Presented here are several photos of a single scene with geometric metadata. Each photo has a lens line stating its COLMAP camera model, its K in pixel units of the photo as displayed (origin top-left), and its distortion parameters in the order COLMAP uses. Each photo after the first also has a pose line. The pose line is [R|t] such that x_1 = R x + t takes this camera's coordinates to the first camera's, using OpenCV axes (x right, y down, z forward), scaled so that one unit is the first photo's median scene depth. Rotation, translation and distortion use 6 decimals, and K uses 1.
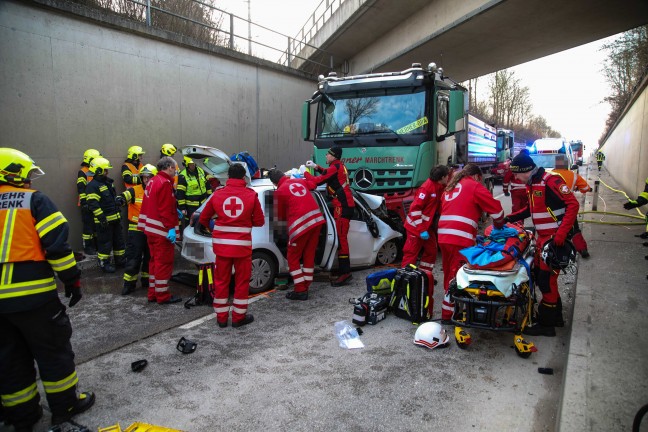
lens RADIAL K [[444.0, 0, 324.0], [0, 444.0, 216.0], [0, 0, 1]] dist [-0.144154, 0.133936]
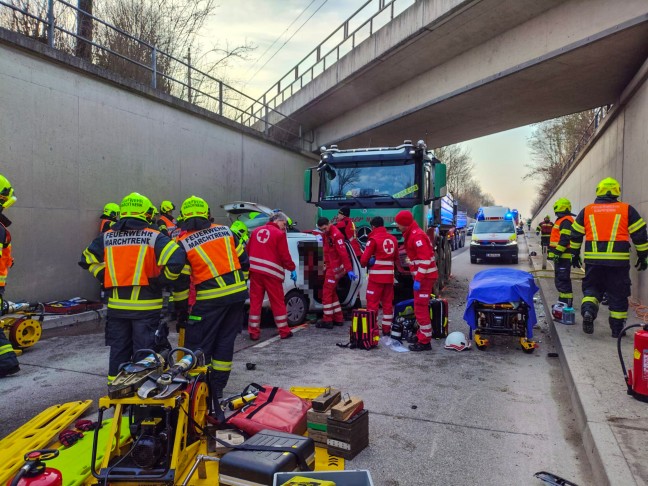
lens RADIAL K [[469.9, 0, 320.4], [0, 469.9, 242.0], [0, 0, 1]] dist [0.069737, -0.000917]
pose [[0.988244, 0.012266, 0.152394, -0.224996], [0.002618, 0.995273, -0.097086, 0.058809], [-0.152864, 0.096343, 0.983540, -0.232529]]
